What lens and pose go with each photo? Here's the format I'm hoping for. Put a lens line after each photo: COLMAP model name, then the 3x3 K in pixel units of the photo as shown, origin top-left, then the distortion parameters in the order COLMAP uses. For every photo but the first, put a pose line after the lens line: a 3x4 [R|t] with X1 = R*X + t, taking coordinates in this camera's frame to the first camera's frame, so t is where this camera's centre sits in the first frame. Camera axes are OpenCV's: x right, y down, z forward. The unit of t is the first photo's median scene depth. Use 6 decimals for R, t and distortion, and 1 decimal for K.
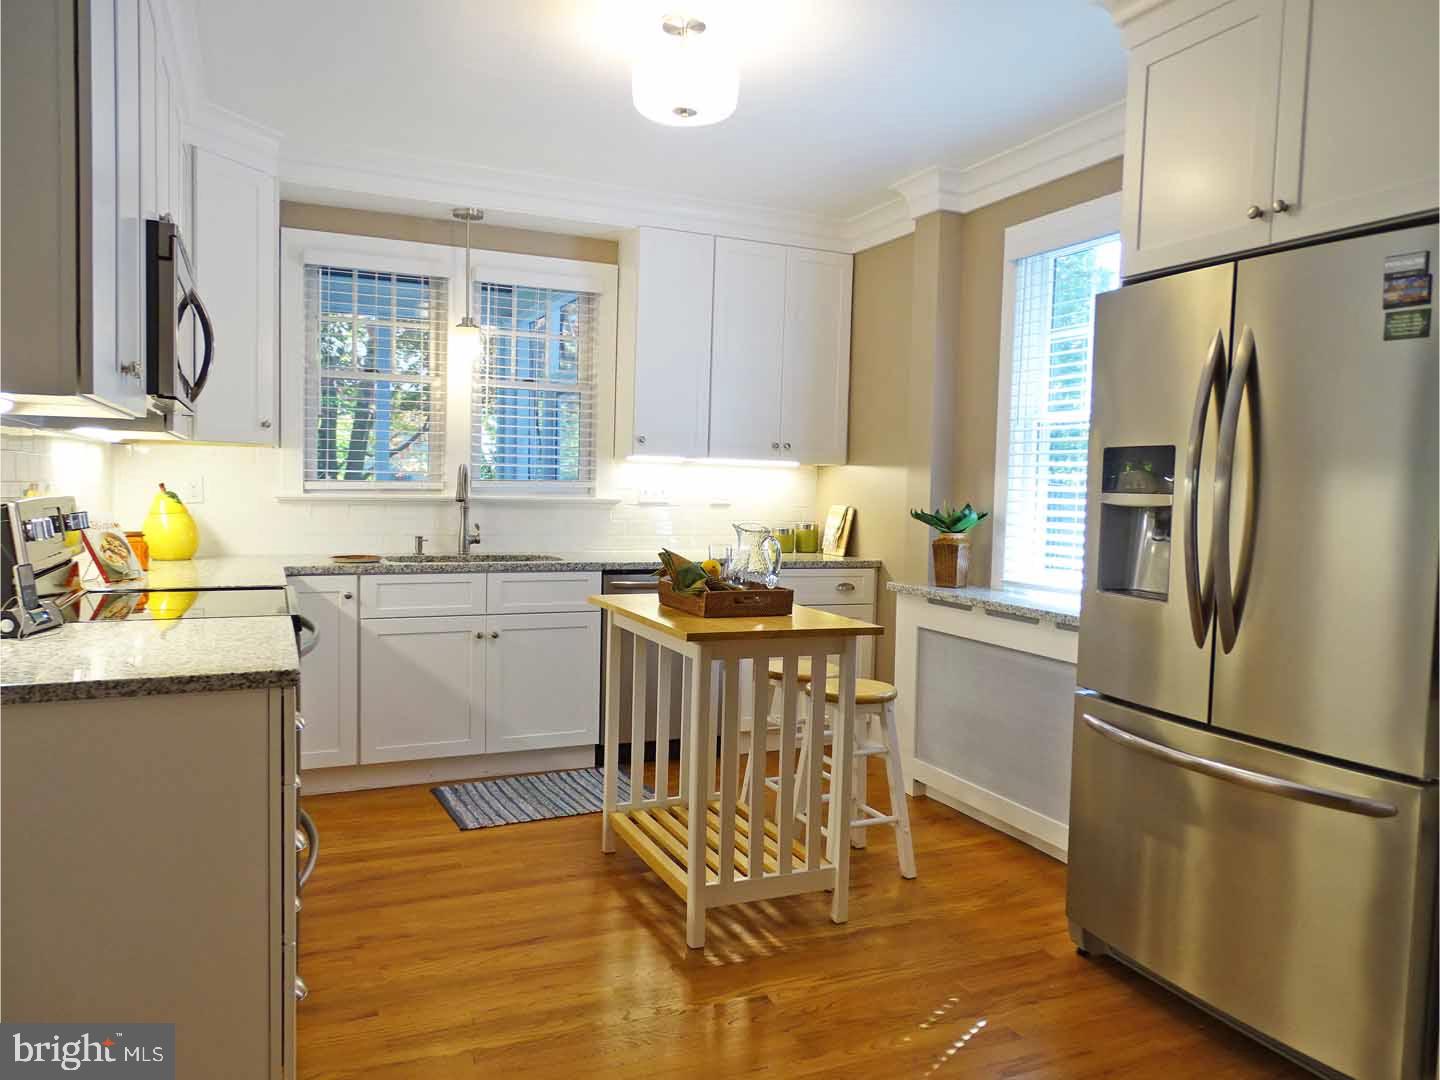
lens RADIAL K [[1027.8, 0, 723.9], [0, 1027.8, 539.0], [0, 0, 1]] dist [0.008789, 0.000474]
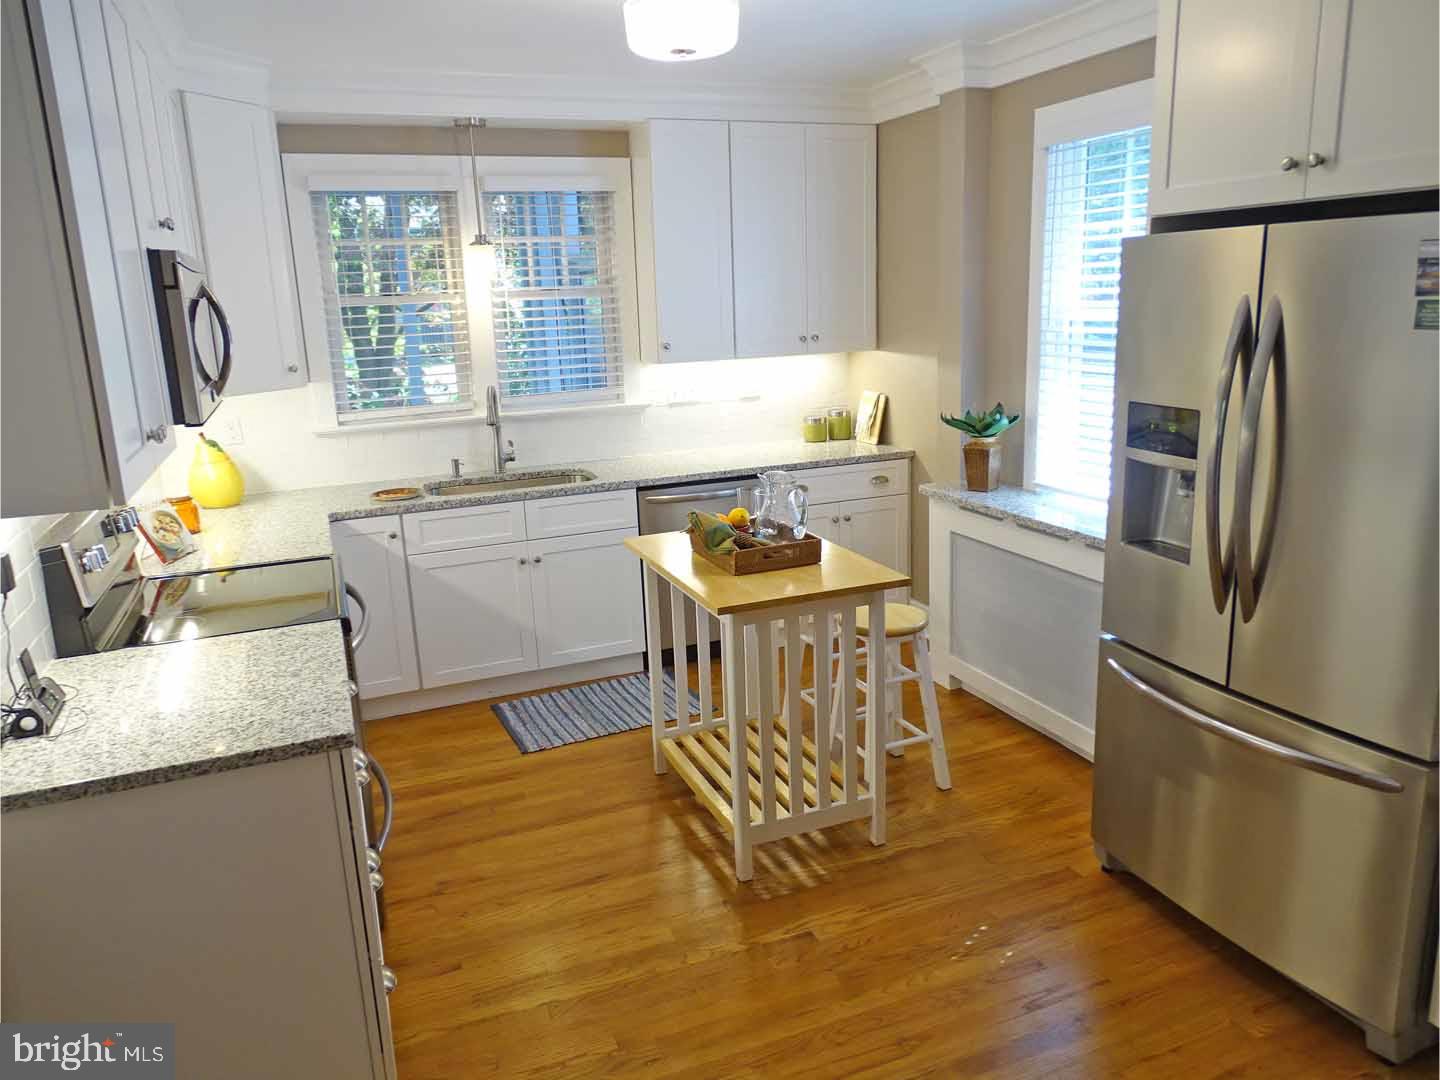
lens RADIAL K [[1027.0, 0, 727.2], [0, 1027.0, 536.3], [0, 0, 1]] dist [0.008206, -0.000783]
pose [[0.997598, -0.053188, -0.044387, 0.015596], [0.060012, 0.983586, 0.170165, -0.105187], [0.034608, -0.172420, 0.984415, -0.002796]]
